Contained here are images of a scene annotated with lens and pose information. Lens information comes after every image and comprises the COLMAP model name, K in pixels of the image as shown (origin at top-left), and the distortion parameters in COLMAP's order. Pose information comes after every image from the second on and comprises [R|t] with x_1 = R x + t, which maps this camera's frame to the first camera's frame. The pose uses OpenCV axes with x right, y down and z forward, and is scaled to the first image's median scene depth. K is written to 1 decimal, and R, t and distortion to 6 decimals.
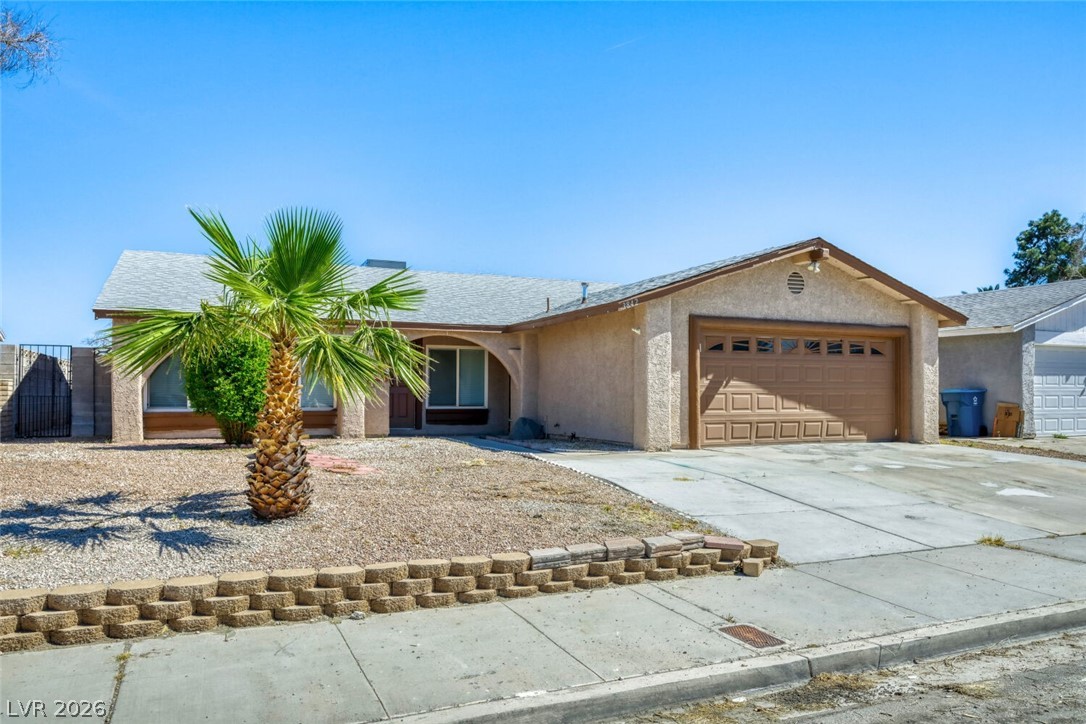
lens RADIAL K [[708.0, 0, 506.0], [0, 708.0, 375.1], [0, 0, 1]] dist [0.005977, -0.001980]
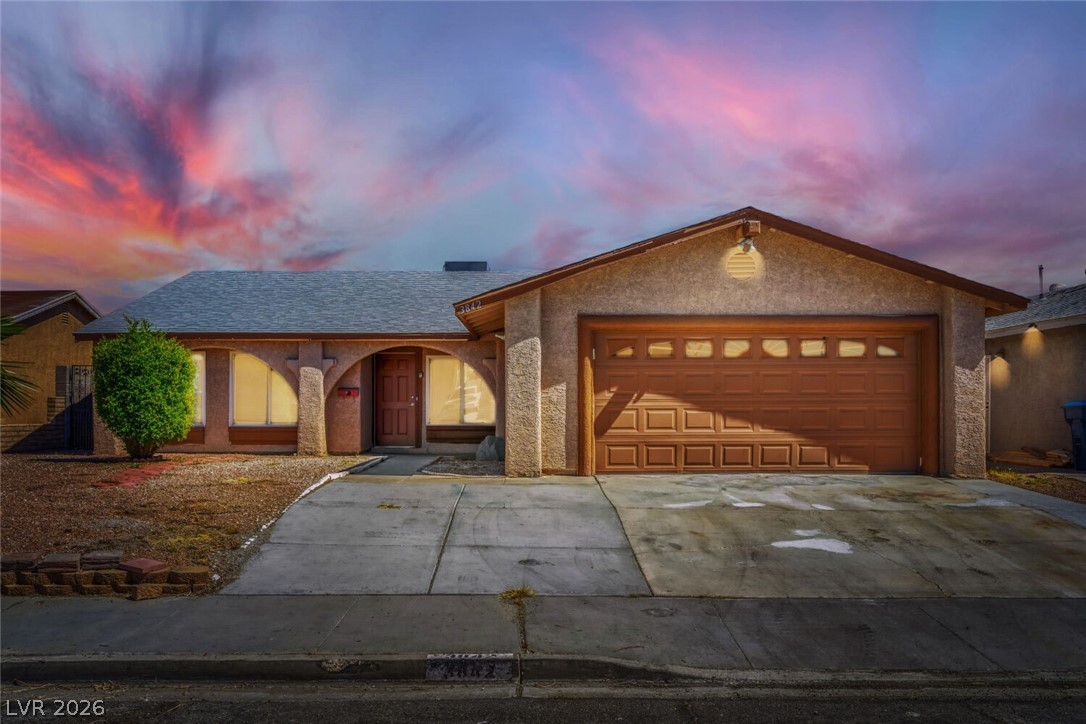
lens RADIAL K [[832.6, 0, 503.8], [0, 832.6, 388.0], [0, 0, 1]] dist [-0.001172, -0.000694]
pose [[0.926063, -0.011257, -0.377201, 0.513539], [0.012708, 0.999918, 0.001357, -0.001263], [0.377155, -0.006050, 0.926131, 0.054513]]
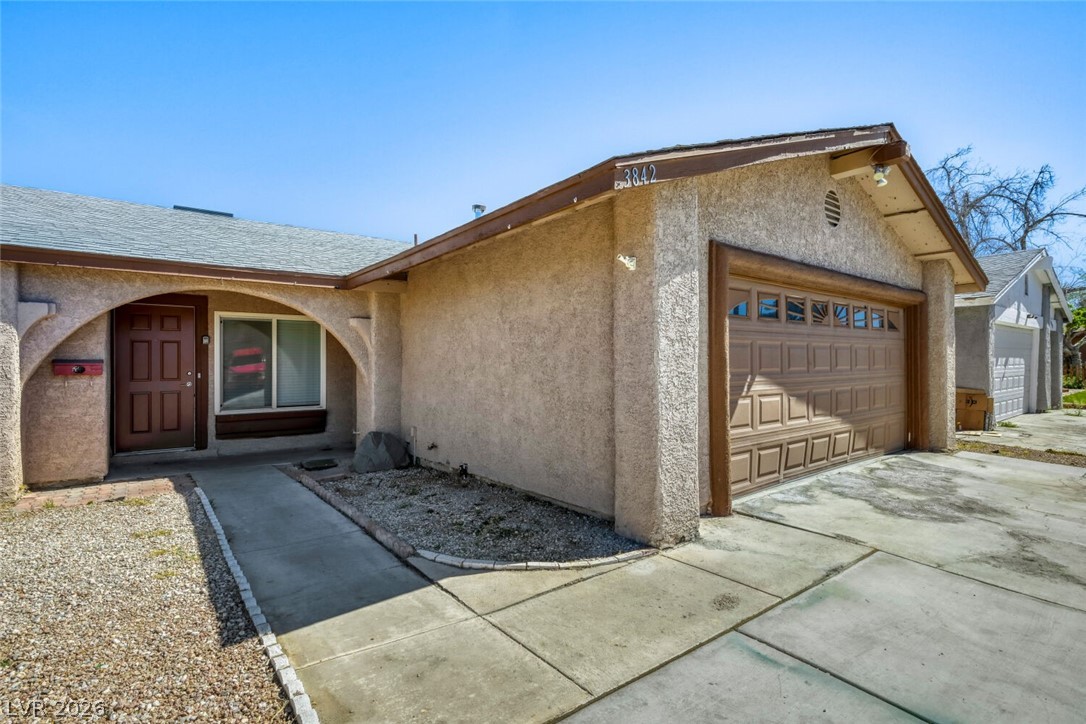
lens RADIAL K [[519.2, 0, 541.3], [0, 519.2, 362.5], [0, 0, 1]] dist [-0.000960, -0.000040]
pose [[0.958763, -0.009232, 0.284058, 0.041854], [0.004047, 0.999814, 0.018836, -0.007512], [-0.284179, -0.016909, 0.958622, 0.645638]]
